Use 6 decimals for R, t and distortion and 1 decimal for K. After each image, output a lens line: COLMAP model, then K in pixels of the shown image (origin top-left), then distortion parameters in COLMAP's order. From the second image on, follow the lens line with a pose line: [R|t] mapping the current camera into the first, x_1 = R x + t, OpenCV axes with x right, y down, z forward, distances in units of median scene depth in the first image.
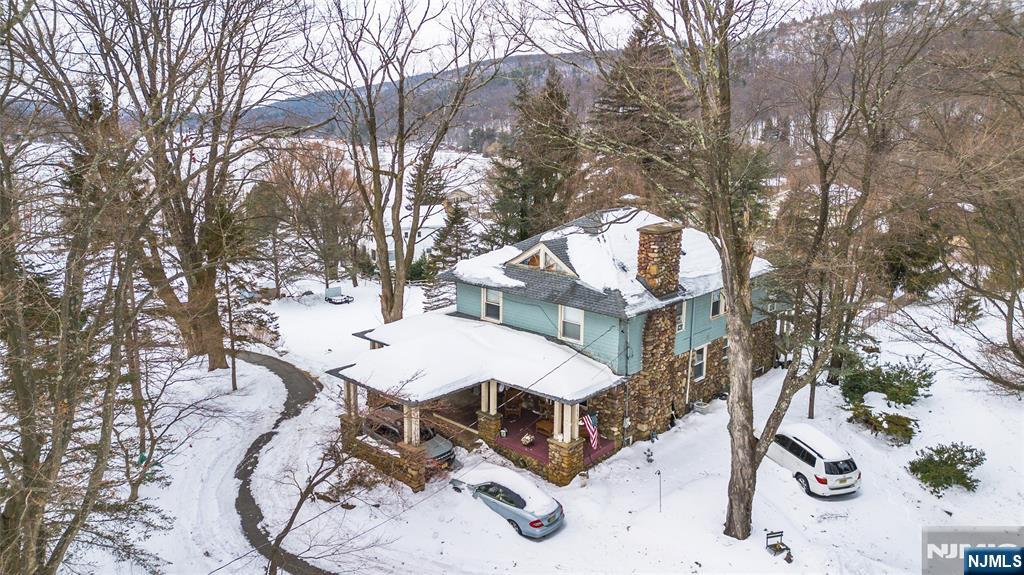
lens RADIAL K [[719.0, 0, 506.4], [0, 719.0, 283.2], [0, 0, 1]] dist [0.074037, -0.054216]
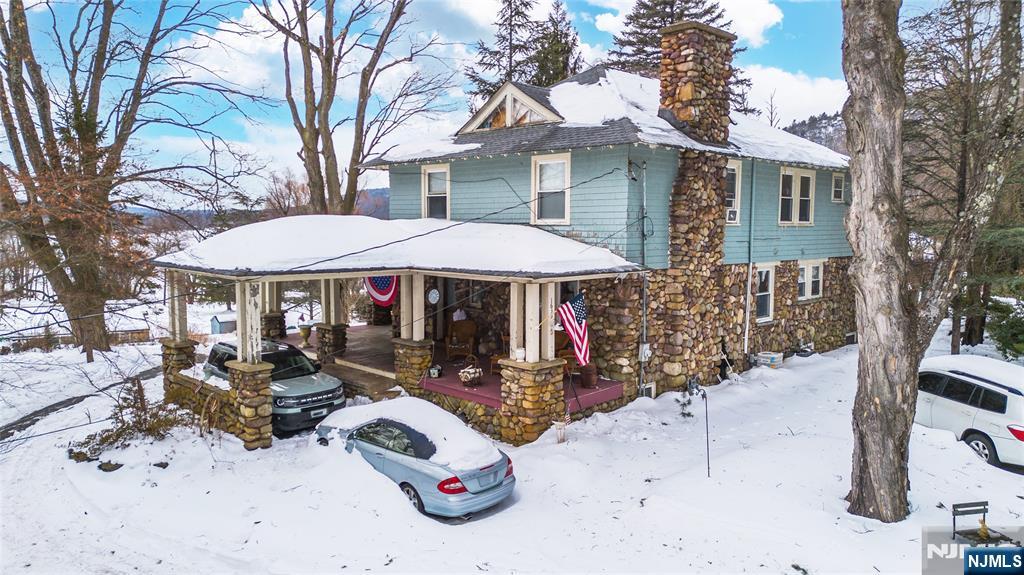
lens RADIAL K [[719.0, 0, 506.4], [0, 719.0, 283.2], [0, 0, 1]] dist [0.074037, -0.054216]
pose [[0.998915, 0.003021, -0.046466, 0.084140], [-0.009074, 0.991392, -0.130612, 0.218490], [0.045672, 0.130892, 0.990344, 0.422839]]
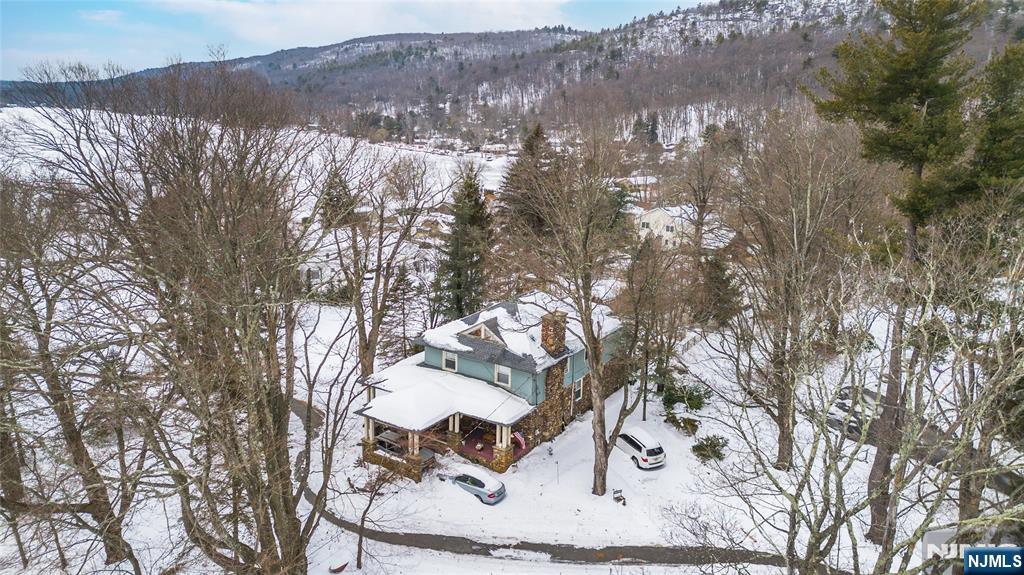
lens RADIAL K [[722.9, 0, 505.3], [0, 722.9, 272.2], [0, 0, 1]] dist [0.087284, -0.057640]
pose [[0.987514, -0.023821, 0.155717, -0.162513], [0.021307, 0.999615, 0.017800, -0.214028], [-0.156081, -0.014260, 0.987641, -0.659823]]
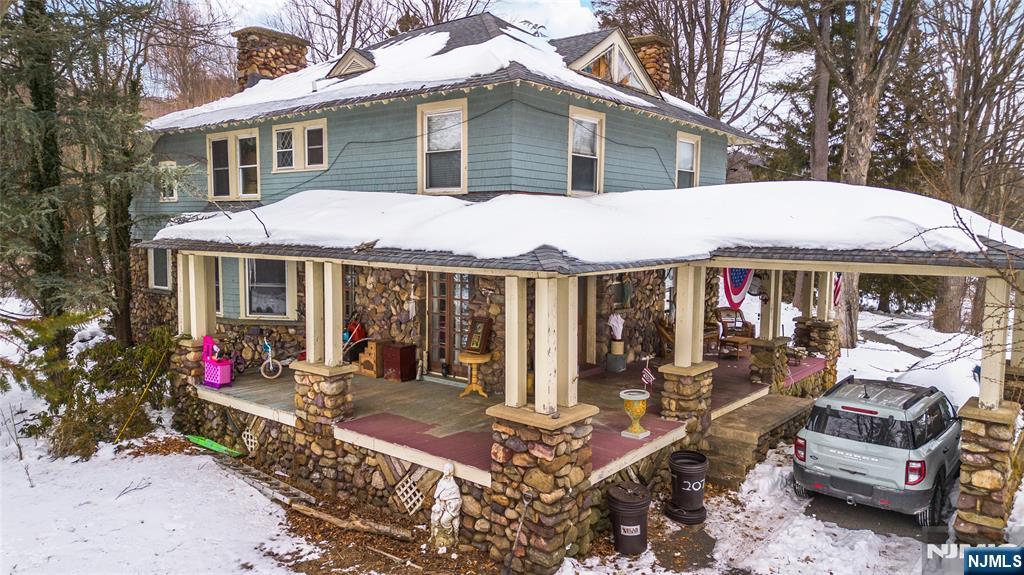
lens RADIAL K [[719.0, 0, 506.4], [0, 719.0, 283.2], [0, 0, 1]] dist [0.074037, -0.054216]
pose [[-0.069571, -0.081832, 0.994215, -0.522818], [0.204065, 0.974388, 0.094480, 0.060634], [-0.976482, 0.209457, -0.051090, 1.237704]]
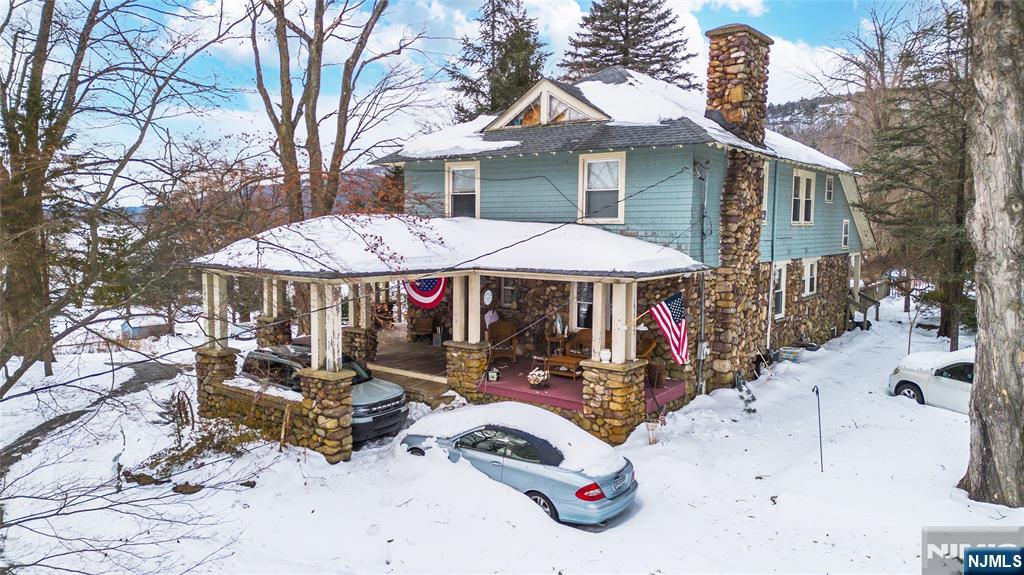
lens RADIAL K [[719.0, 0, 506.4], [0, 719.0, 283.2], [0, 0, 1]] dist [0.074037, -0.054216]
pose [[0.995446, -0.006278, 0.095115, -0.048130], [0.018540, 0.991526, -0.128581, 0.215196], [-0.093502, 0.129759, 0.987127, 0.438013]]
